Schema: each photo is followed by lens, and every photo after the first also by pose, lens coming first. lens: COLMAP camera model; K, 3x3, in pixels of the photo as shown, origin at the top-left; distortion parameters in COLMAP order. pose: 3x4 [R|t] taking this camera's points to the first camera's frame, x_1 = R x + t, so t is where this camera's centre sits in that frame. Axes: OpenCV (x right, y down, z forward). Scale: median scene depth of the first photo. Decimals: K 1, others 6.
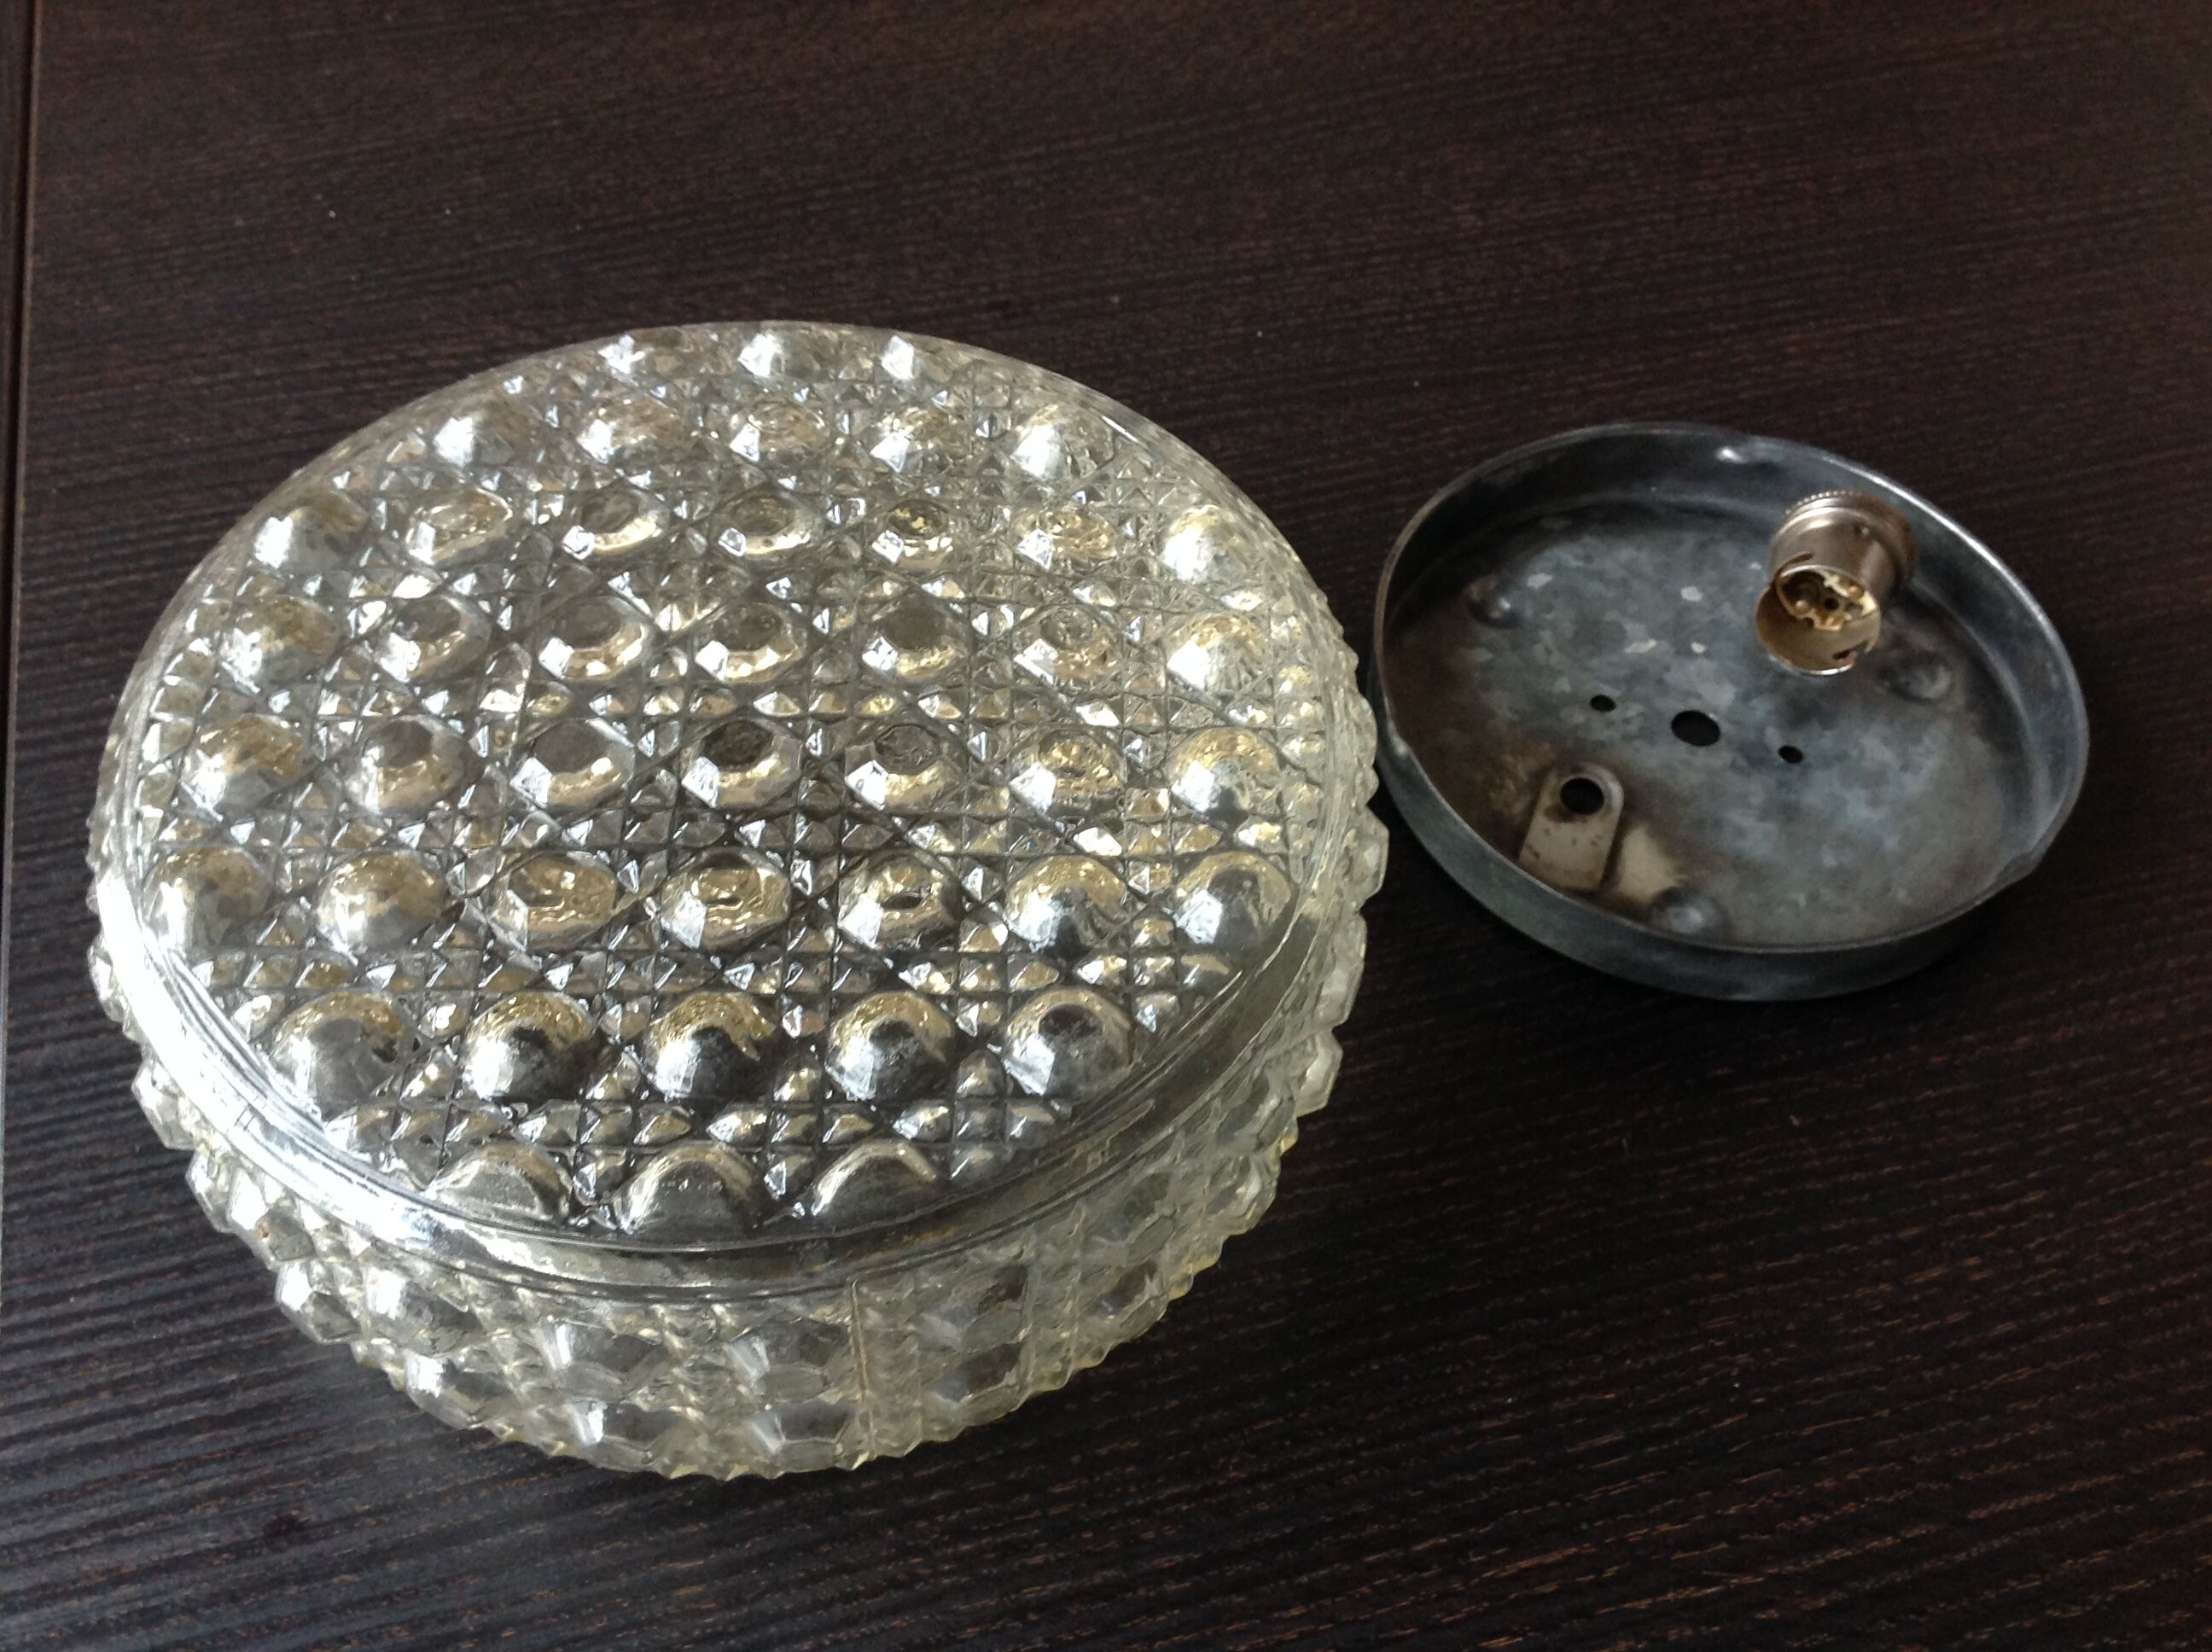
lens RADIAL K [[2189.1, 0, 1108.5], [0, 2189.1, 937.2], [0, 0, 1]] dist [0.136594, -0.351655]
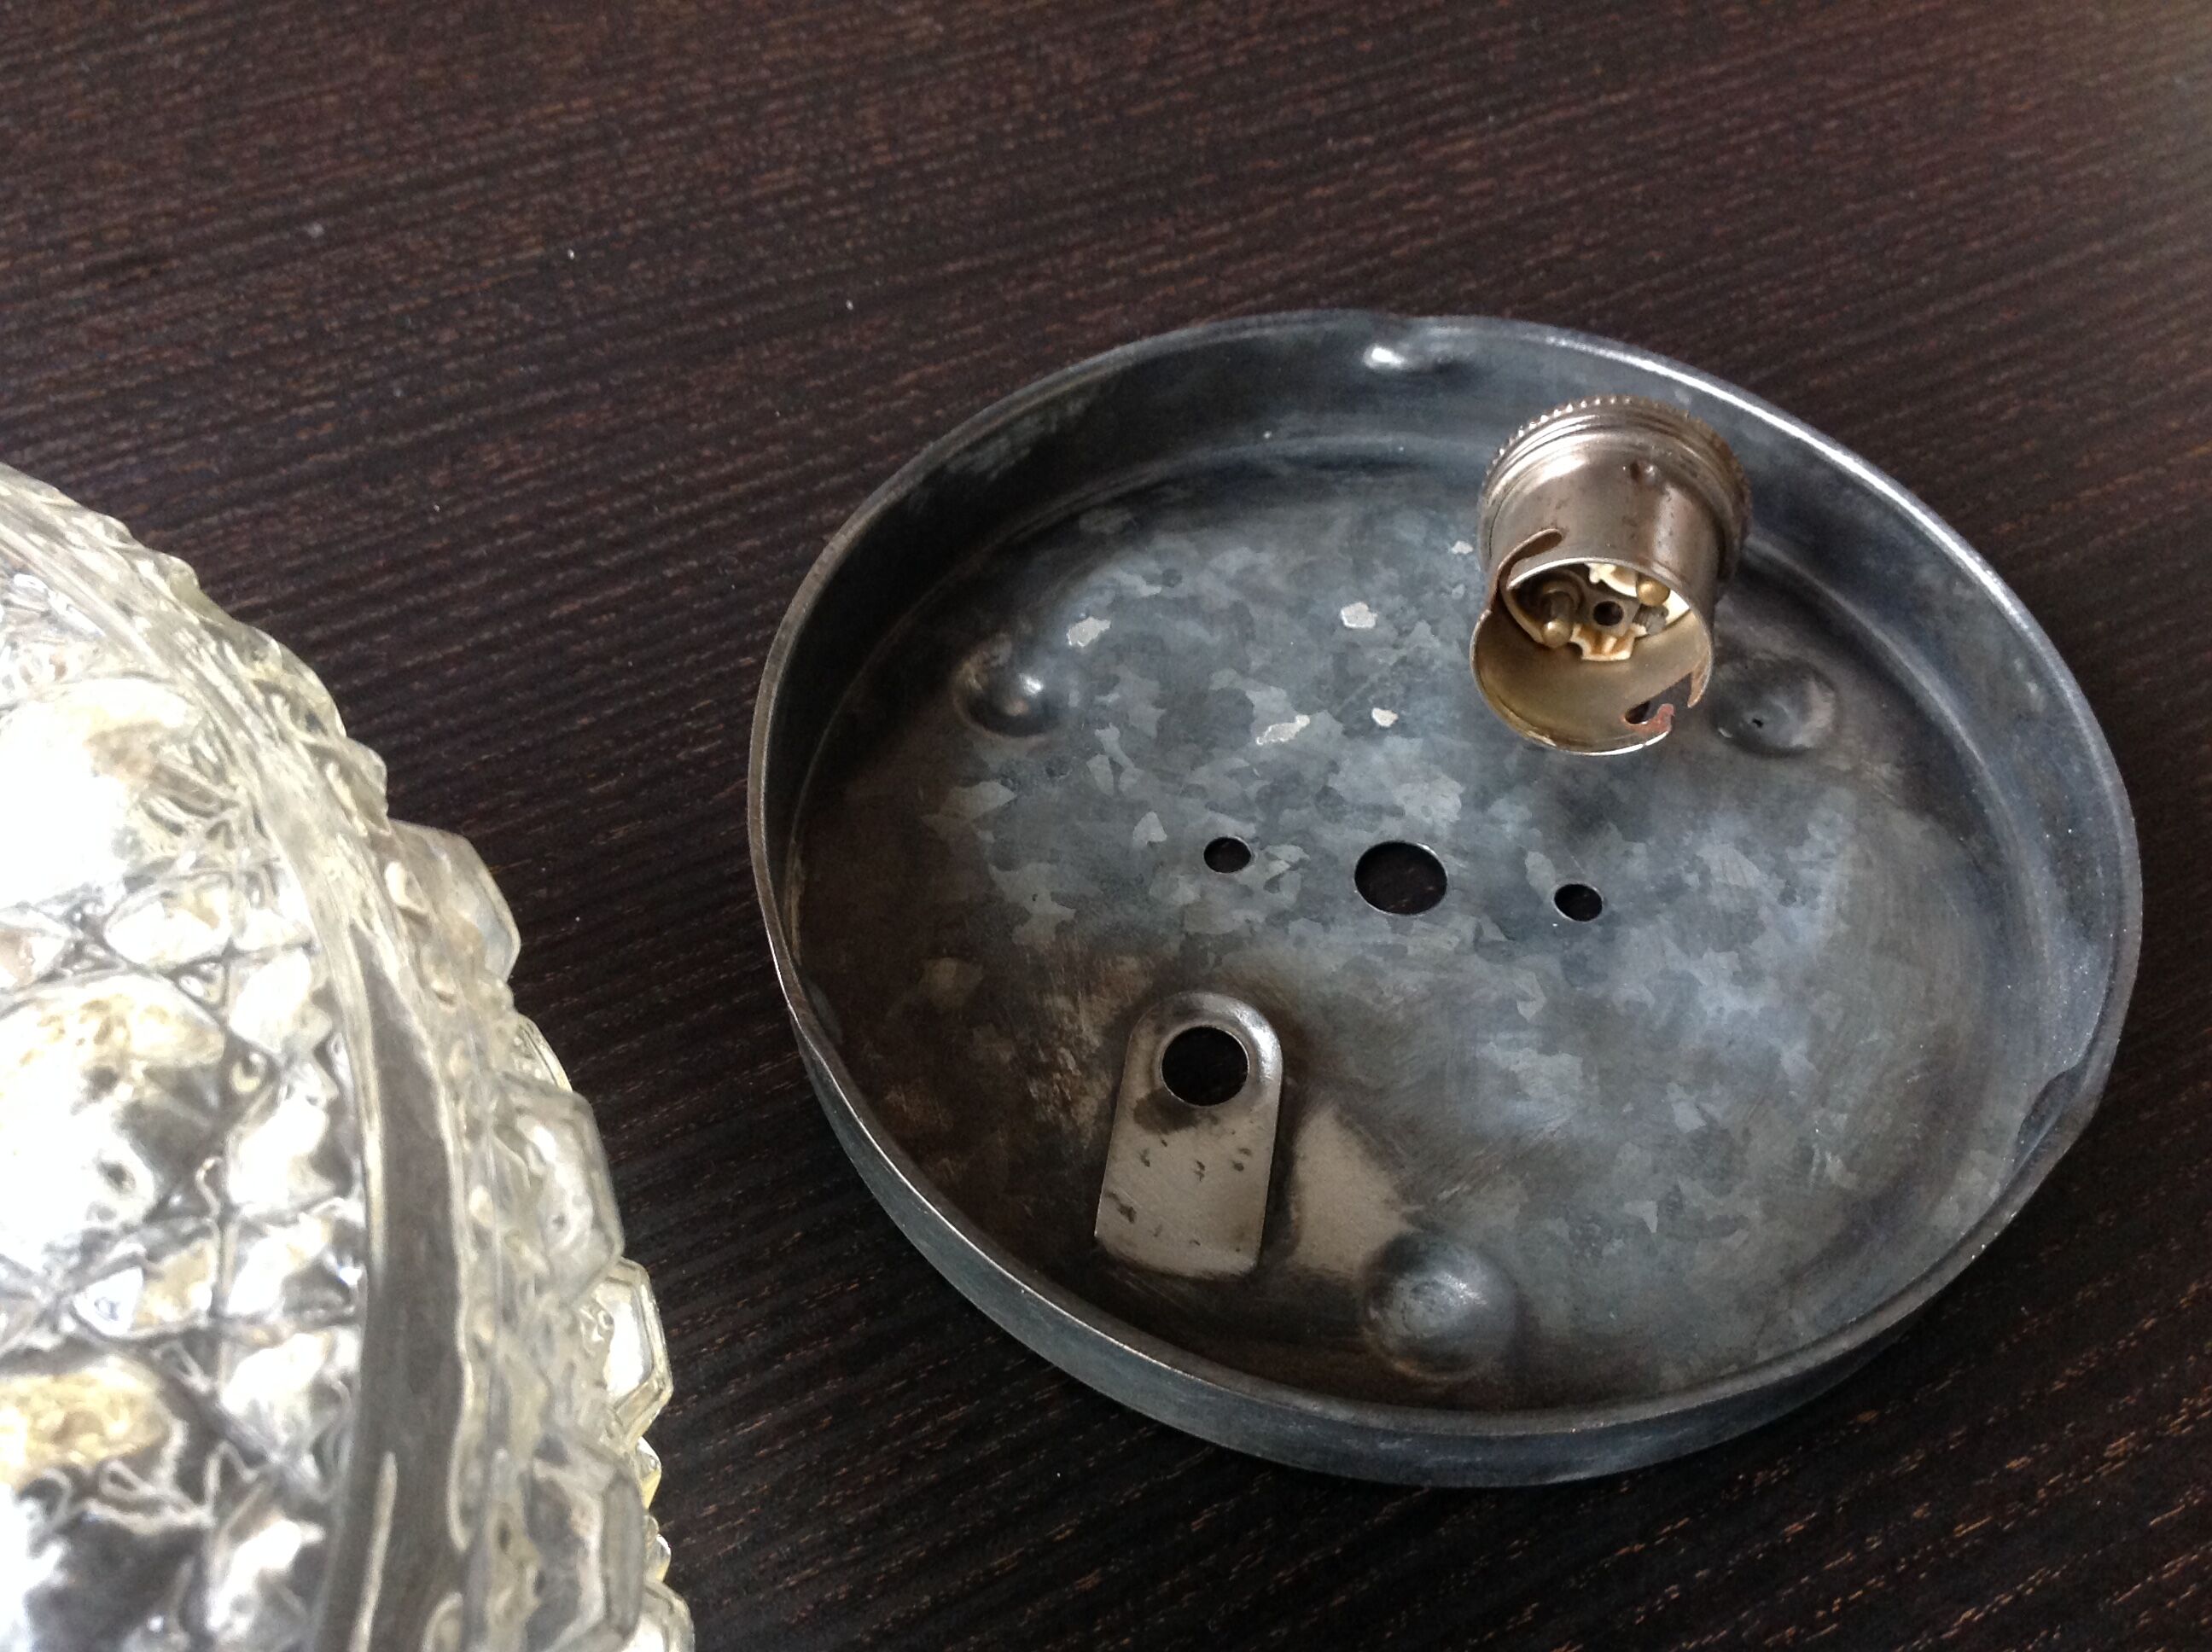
lens RADIAL K [[2145.5, 0, 1129.2], [0, 2145.5, 936.5], [0, 0, 1]] dist [0.106029, -0.245398]
pose [[0.981968, -0.165949, 0.090553, 0.147684], [0.163181, 0.985894, 0.037211, -0.107591], [-0.095451, -0.021763, 0.995196, 0.474120]]
